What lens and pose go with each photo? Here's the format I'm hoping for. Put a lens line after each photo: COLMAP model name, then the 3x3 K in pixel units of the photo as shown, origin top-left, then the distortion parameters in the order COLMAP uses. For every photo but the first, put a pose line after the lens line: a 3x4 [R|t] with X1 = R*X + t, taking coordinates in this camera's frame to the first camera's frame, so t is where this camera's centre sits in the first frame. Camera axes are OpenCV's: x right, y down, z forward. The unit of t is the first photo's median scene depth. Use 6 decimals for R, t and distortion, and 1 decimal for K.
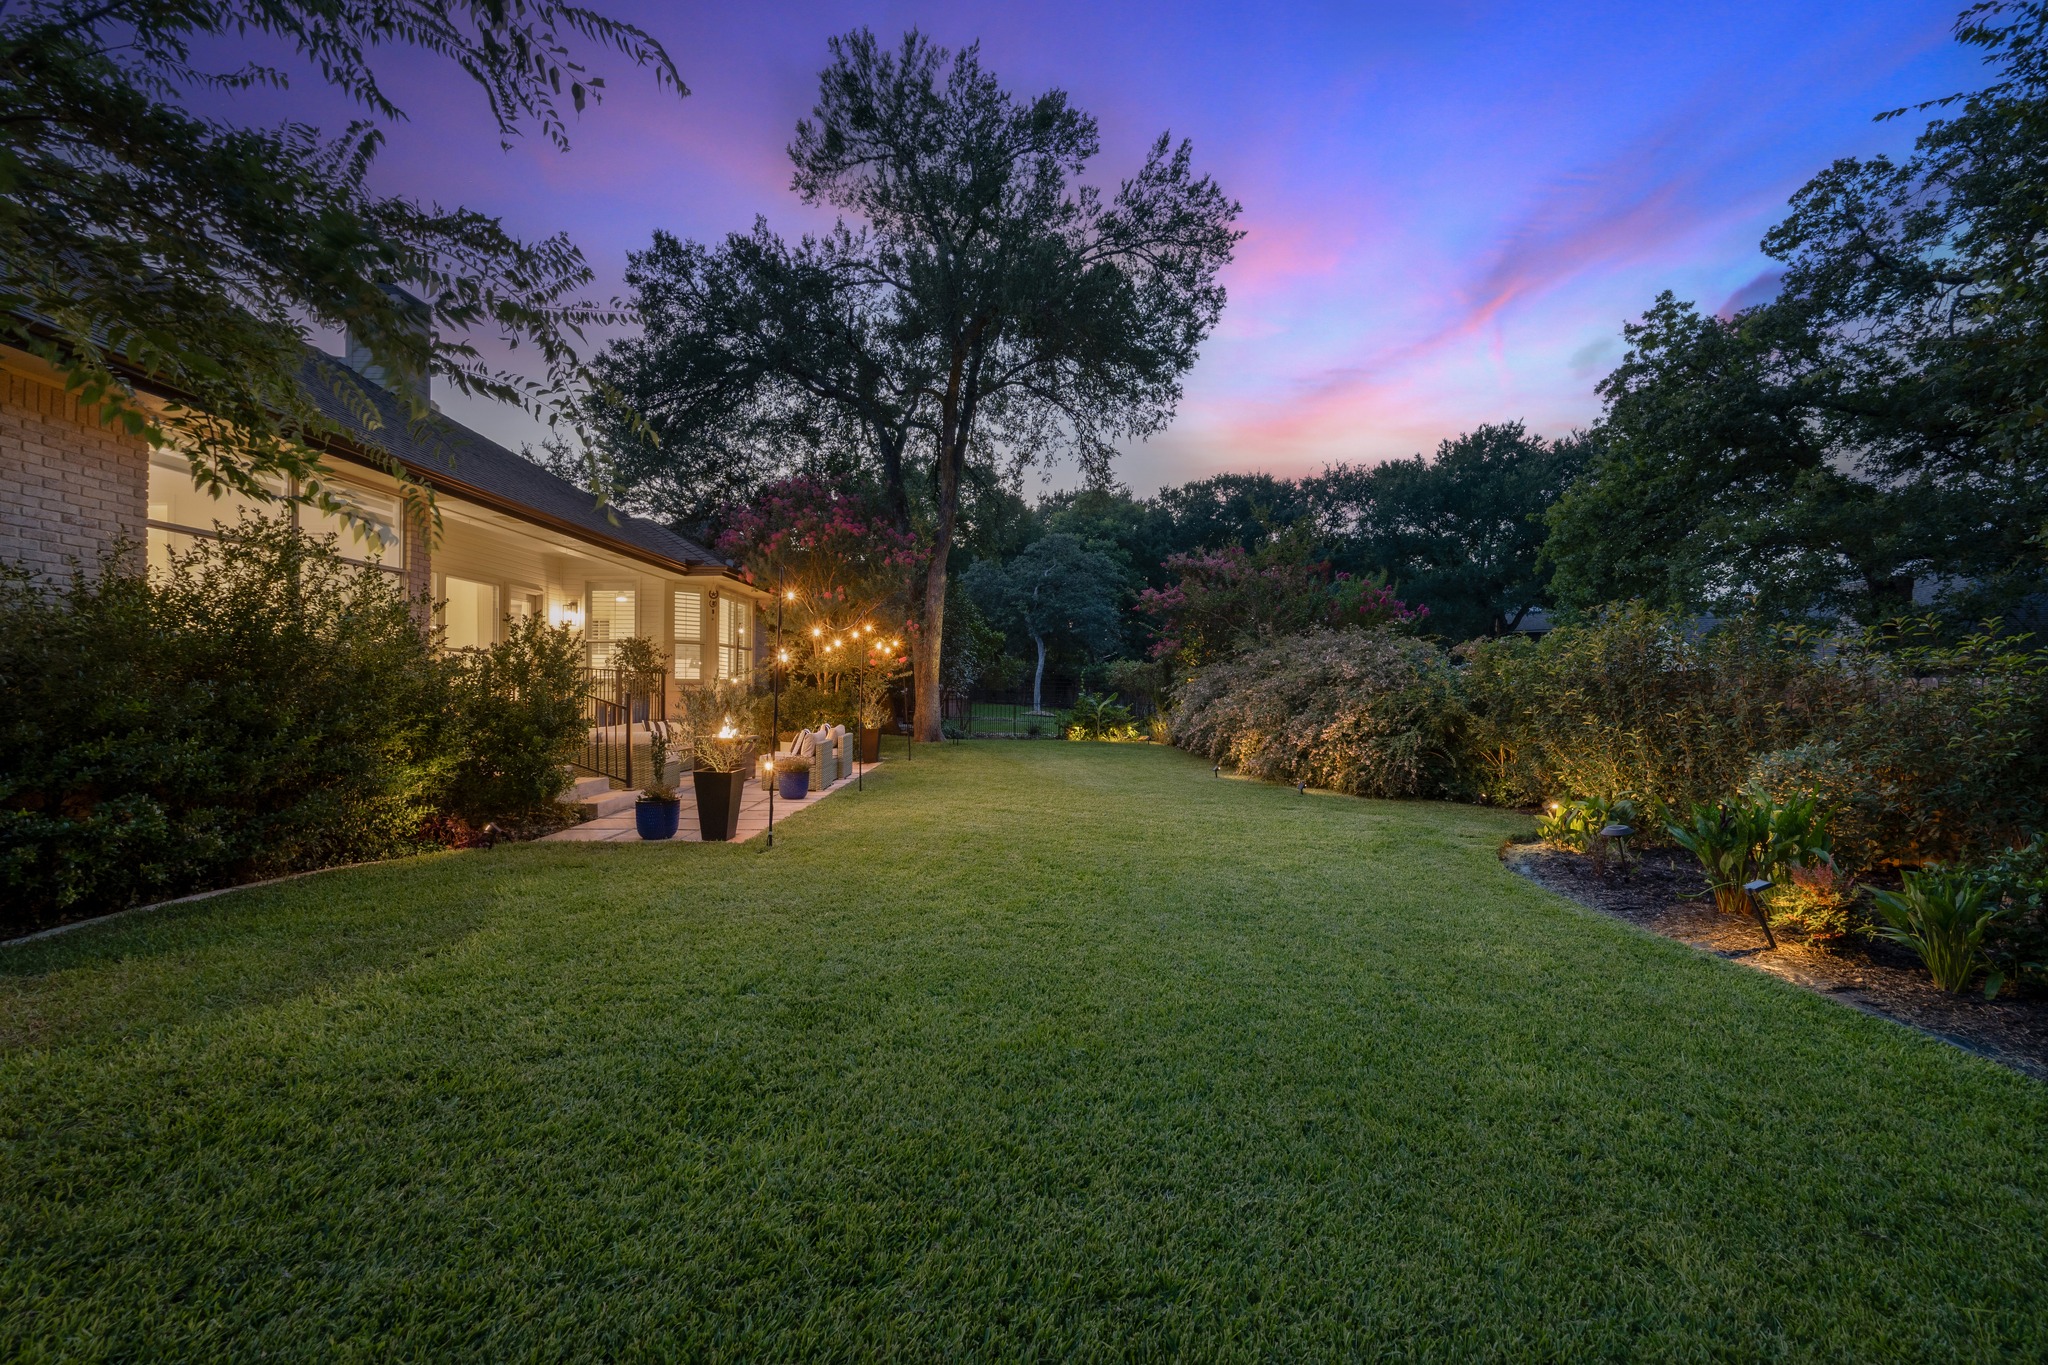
lens RADIAL K [[807.9, 0, 1029.0], [0, 807.9, 688.0], [0, 0, 1]] dist [-0.000708, -0.000195]
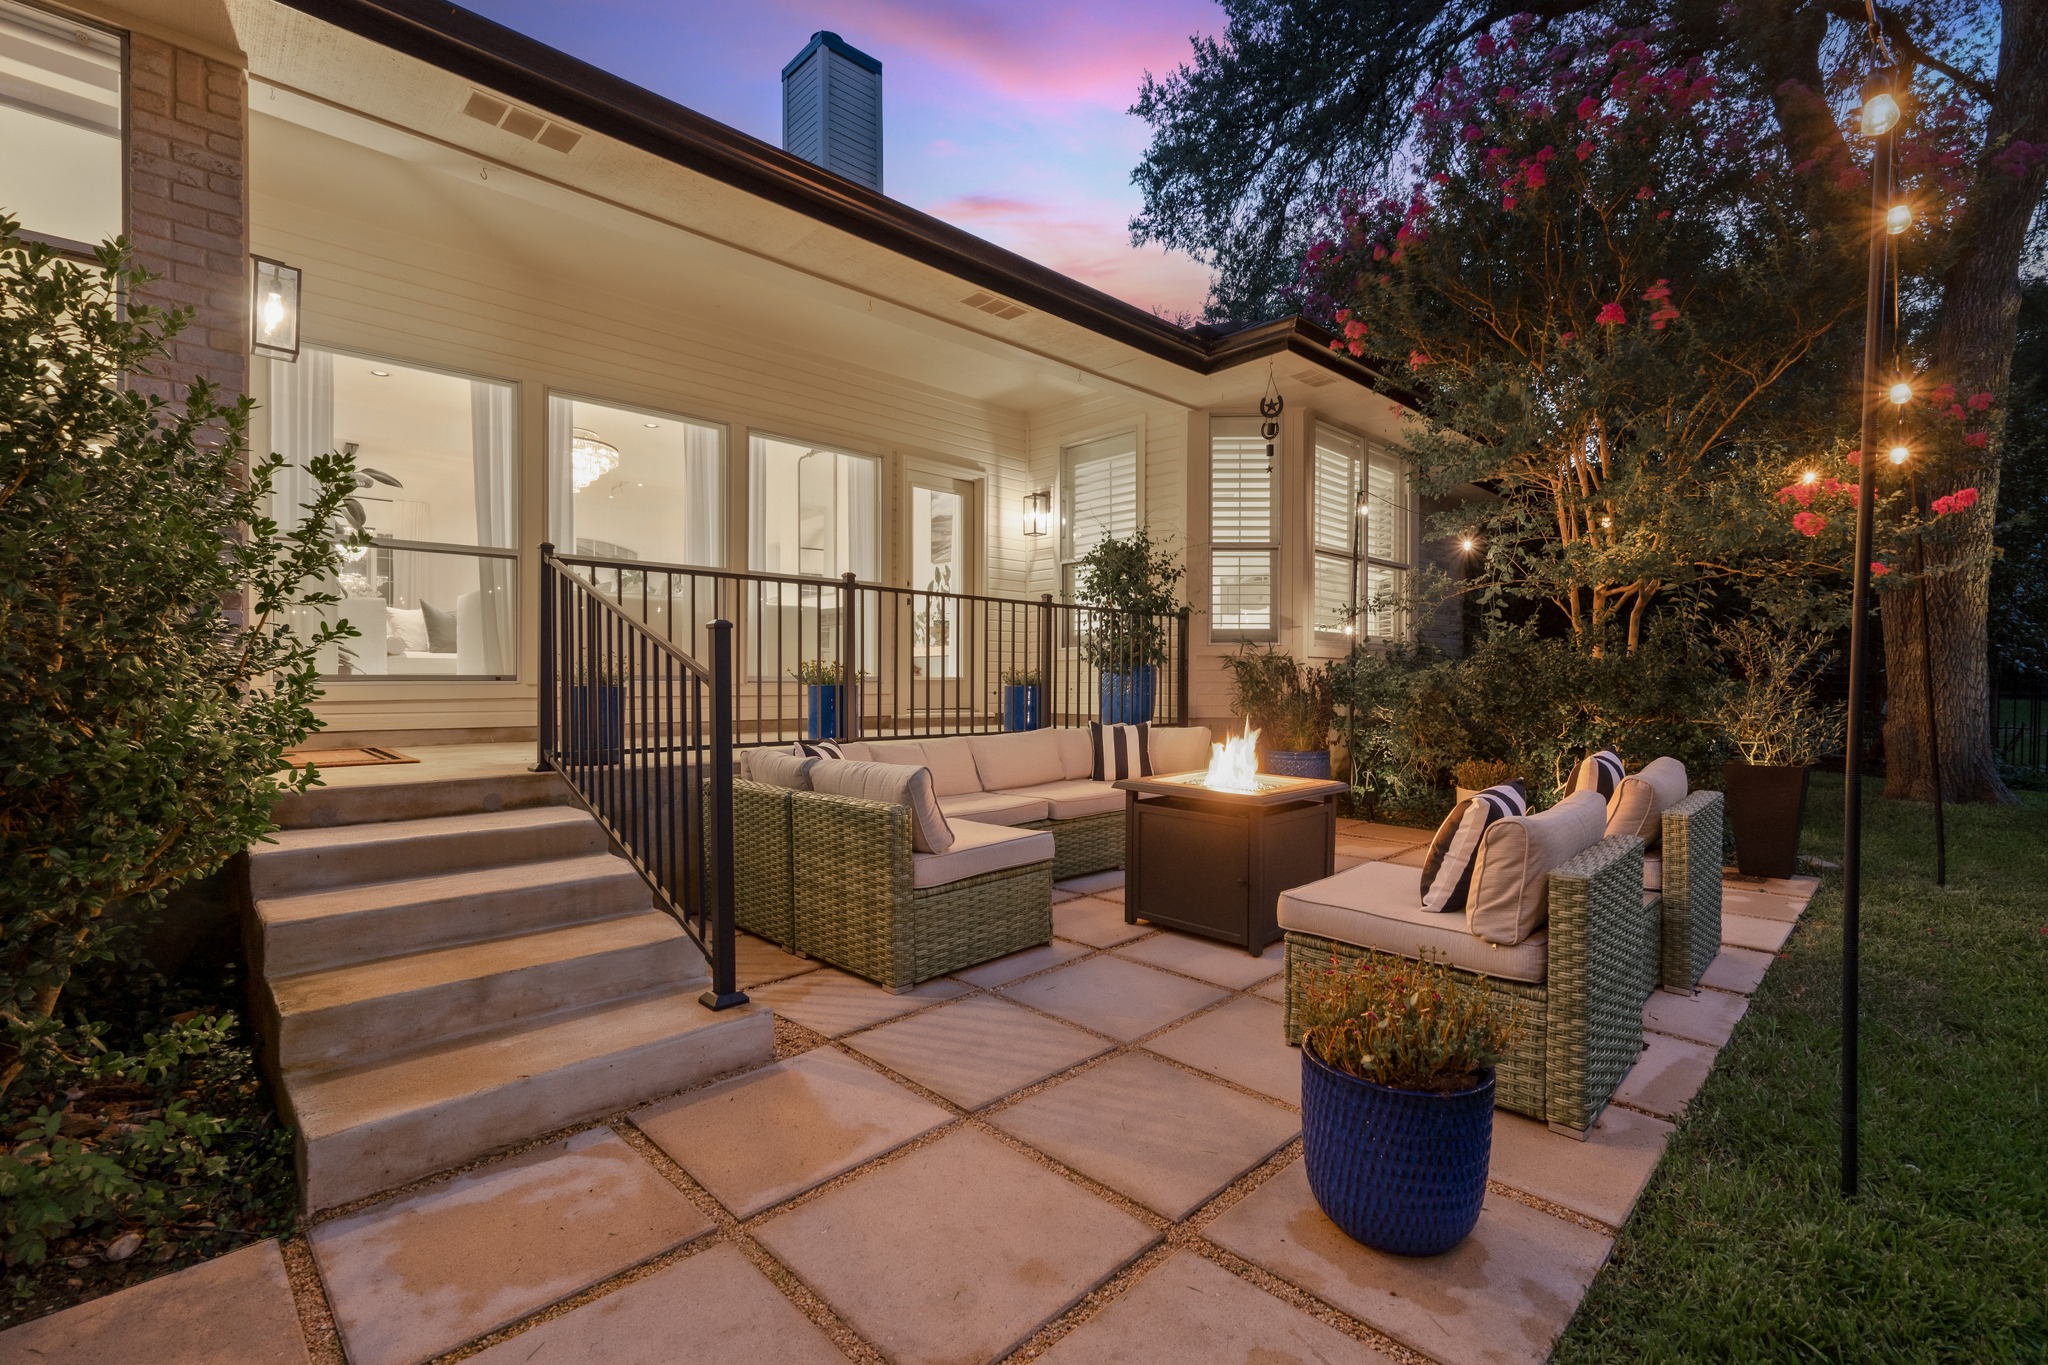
lens RADIAL K [[908.0, 0, 1031.5], [0, 908.0, 686.0], [0, 0, 1]] dist [-0.000045, 0.000024]
pose [[0.694871, -0.001358, -0.719133, -0.141213], [0.008272, 0.999947, 0.006104, 0.015644], [0.719087, -0.010190, 0.694846, 0.557483]]
